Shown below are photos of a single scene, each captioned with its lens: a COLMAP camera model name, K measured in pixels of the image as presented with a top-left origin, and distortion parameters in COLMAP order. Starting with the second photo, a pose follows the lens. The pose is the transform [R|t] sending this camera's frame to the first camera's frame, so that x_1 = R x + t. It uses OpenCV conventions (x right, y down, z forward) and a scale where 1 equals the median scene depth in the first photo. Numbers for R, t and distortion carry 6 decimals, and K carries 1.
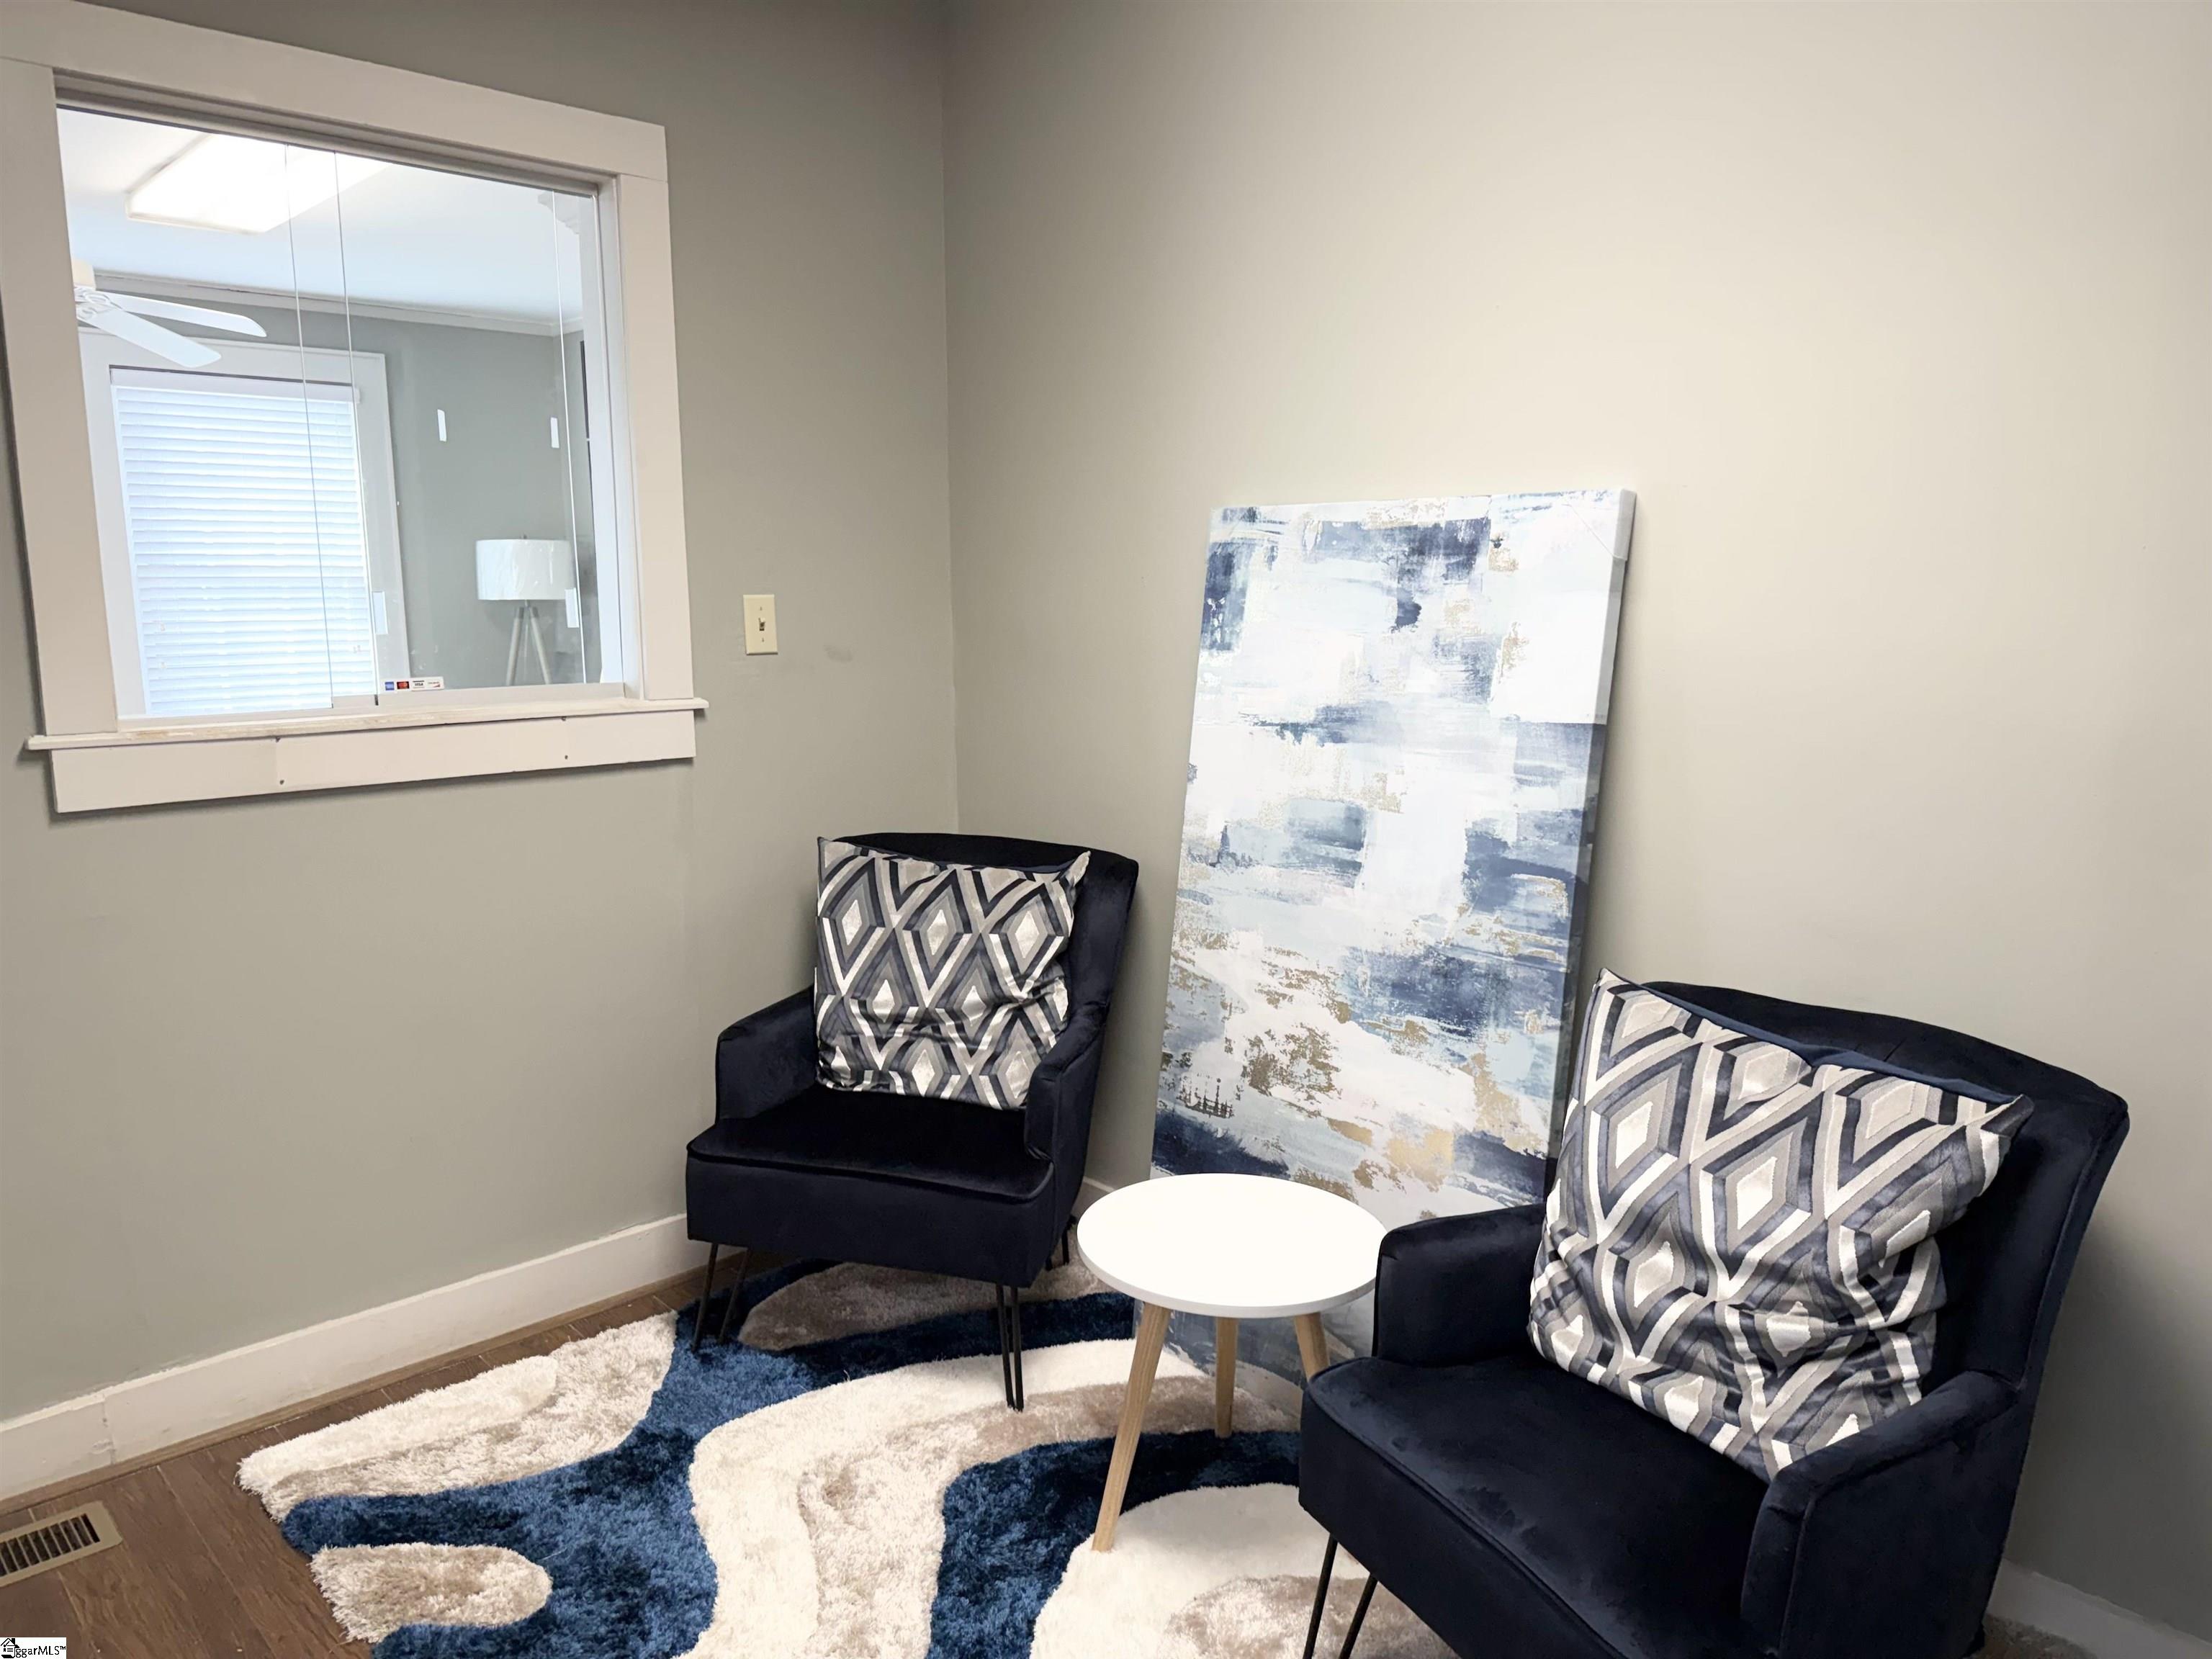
lens RADIAL K [[1557.8, 0, 1115.2], [0, 1557.8, 848.3], [0, 0, 1]] dist [0.172480, -0.301186]
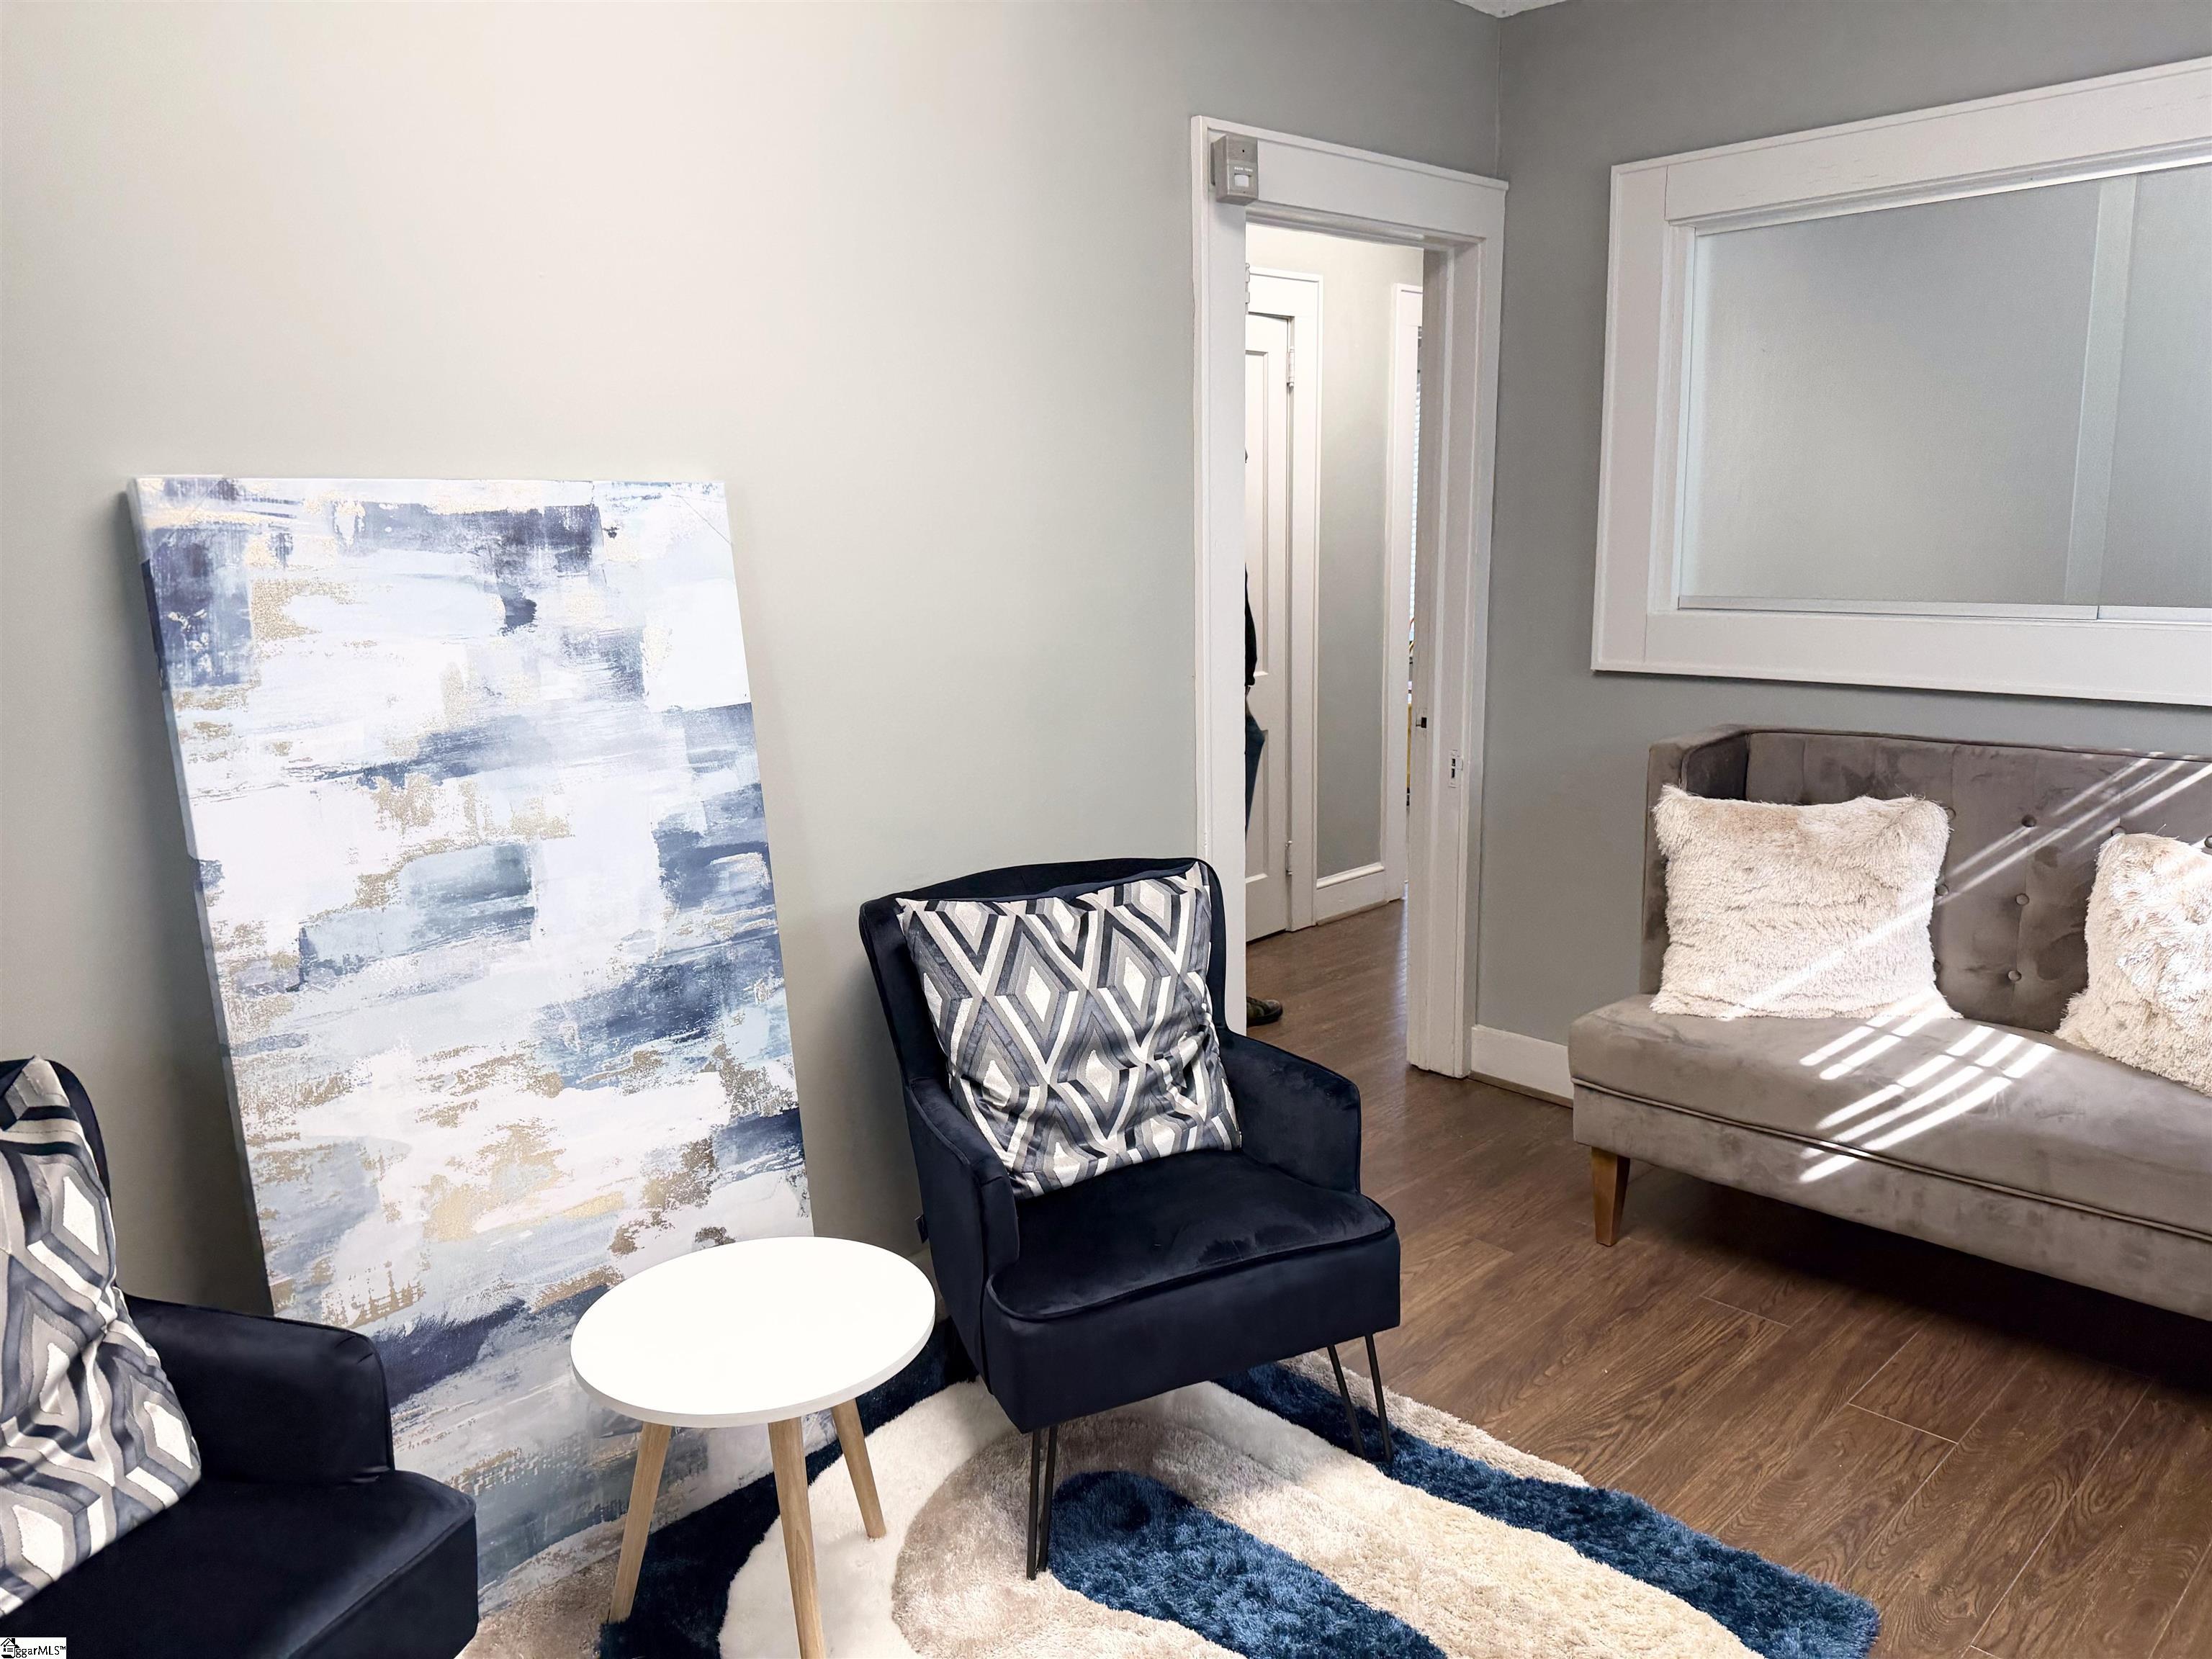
lens RADIAL K [[1538.7, 0, 1107.2], [0, 1538.7, 820.8], [0, 0, 1]] dist [0.132788, -0.231078]
pose [[0.002301, -0.189341, 0.981909, -0.681525], [0.187511, 0.964576, 0.185559, -0.138160], [-0.982260, 0.183692, 0.037723, 0.674927]]
